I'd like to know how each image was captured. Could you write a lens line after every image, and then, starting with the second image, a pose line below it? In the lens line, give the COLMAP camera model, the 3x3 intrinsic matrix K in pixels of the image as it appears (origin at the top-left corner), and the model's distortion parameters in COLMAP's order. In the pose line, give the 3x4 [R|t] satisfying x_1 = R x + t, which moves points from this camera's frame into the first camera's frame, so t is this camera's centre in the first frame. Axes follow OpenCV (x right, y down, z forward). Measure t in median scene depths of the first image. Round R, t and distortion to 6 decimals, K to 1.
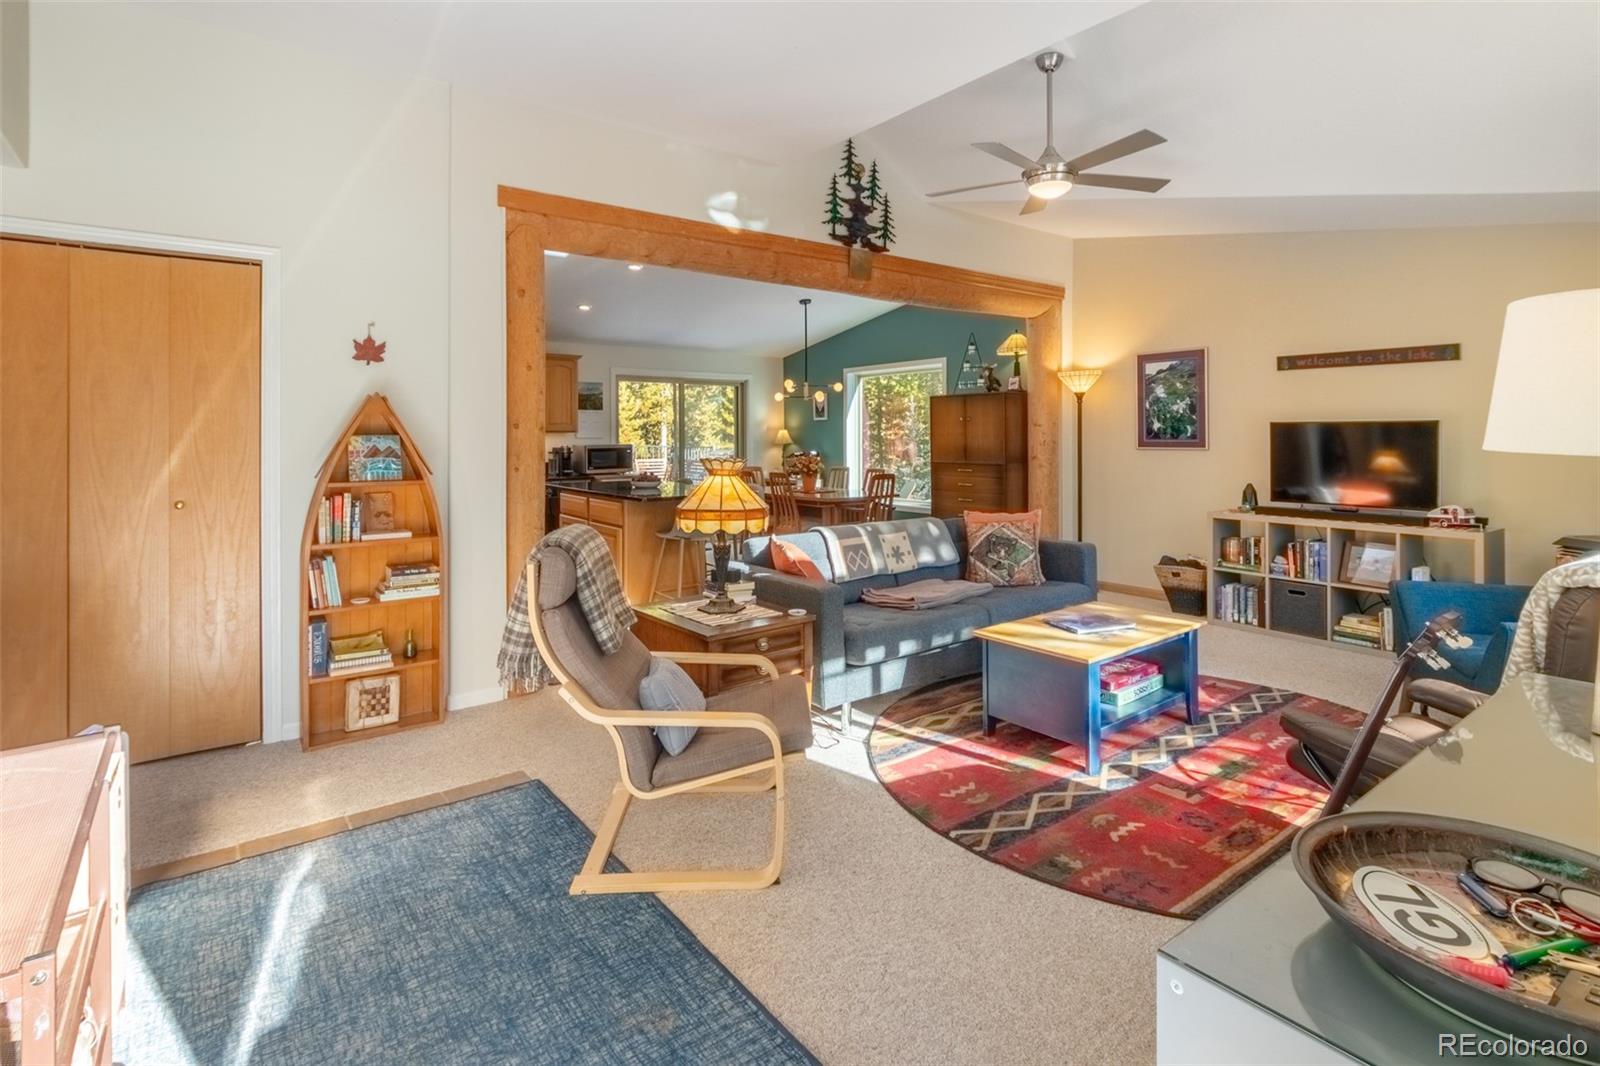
lens RADIAL K [[780.4, 0, 794.7], [0, 780.4, 464.9], [0, 0, 1]] dist [-0.000290, -0.000228]
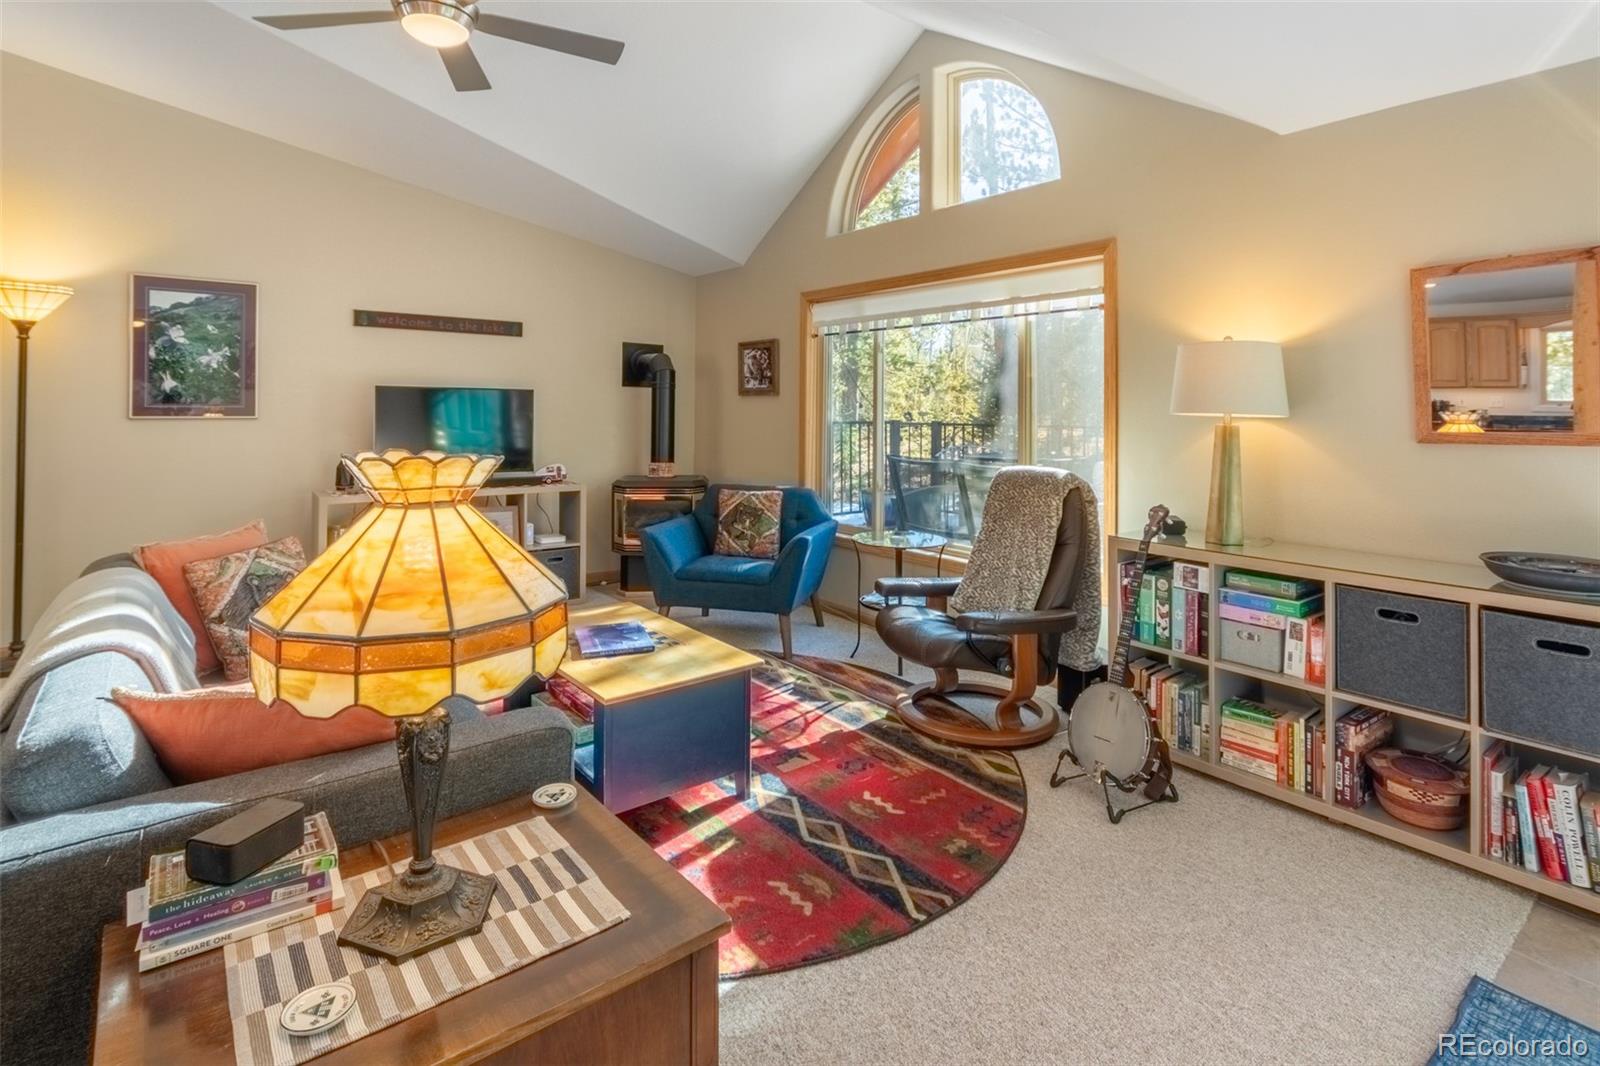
lens RADIAL K [[796.9, 0, 799.9], [0, 796.9, 408.7], [0, 0, 1]] dist [0.000399, 0.000066]
pose [[-0.028115, 0.002525, 0.999602, -0.282580], [0.029189, 0.999572, -0.001704, -0.013785], [-0.999178, 0.029130, -0.028177, 0.548577]]
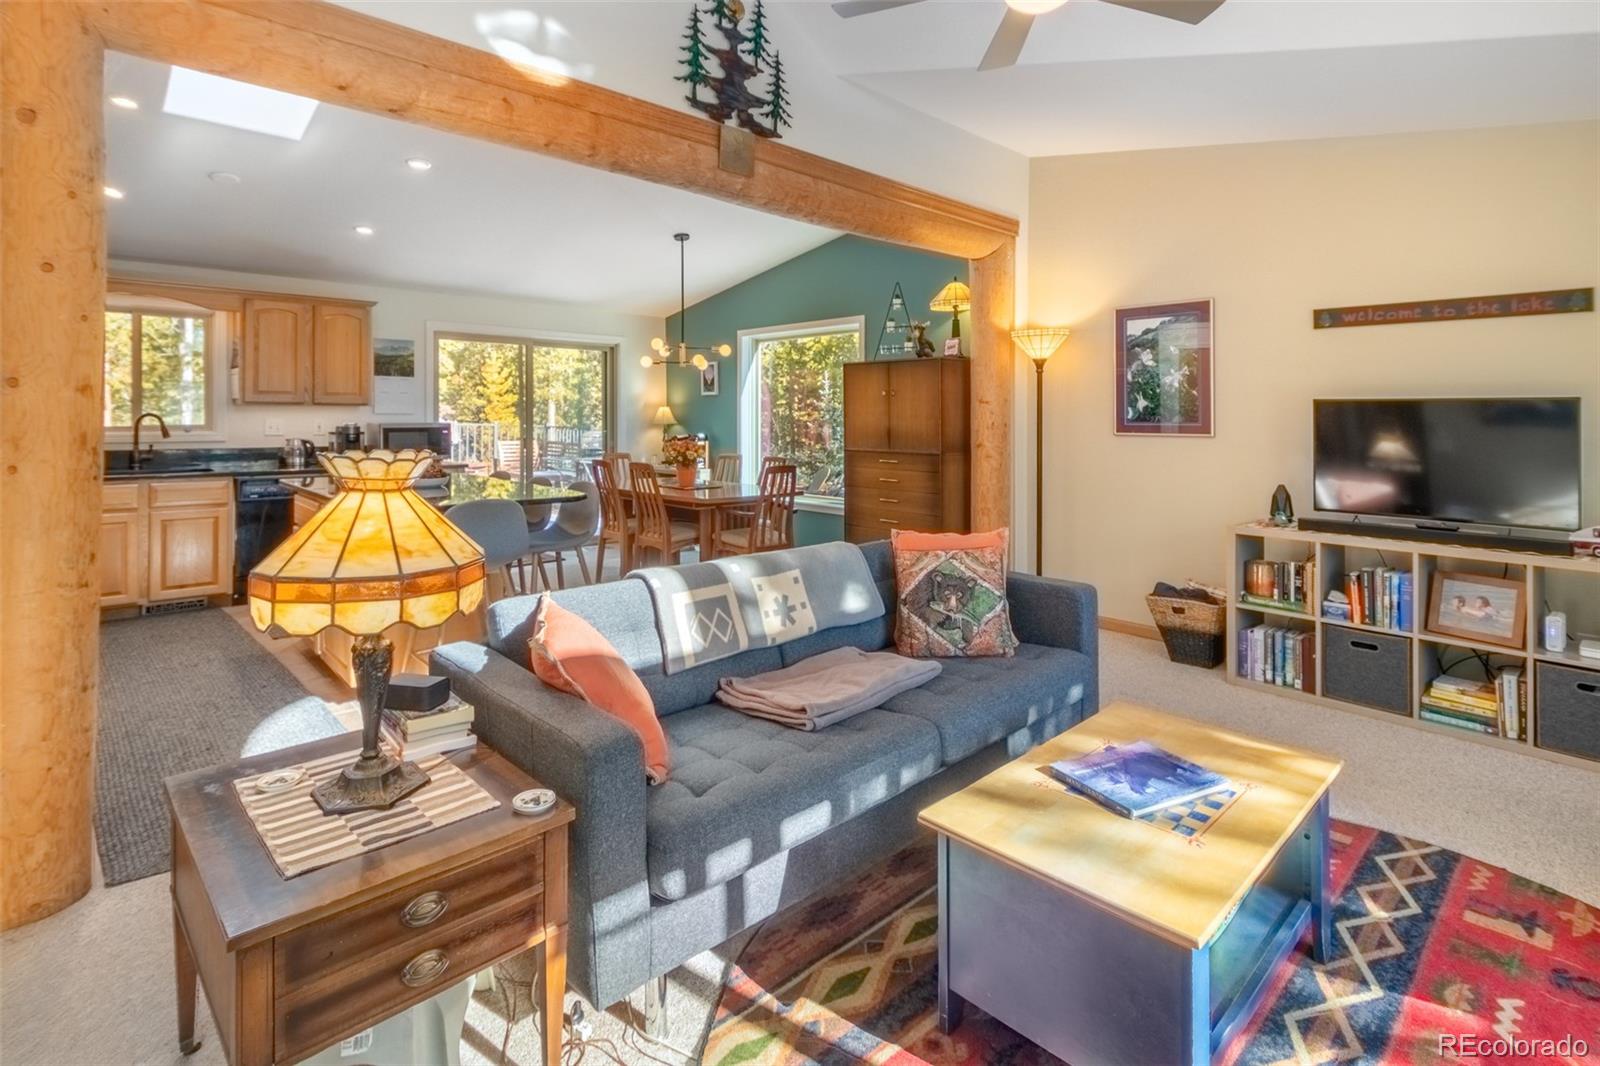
lens RADIAL K [[791.2, 0, 800.6], [0, 791.2, 421.7], [0, 0, 1]] dist [0.002159, 0.000323]
pose [[0.993665, 0.009389, 0.111993, 0.063702], [-0.005845, 0.999473, -0.031932, -0.008499], [-0.112234, 0.031075, 0.993196, 0.332093]]
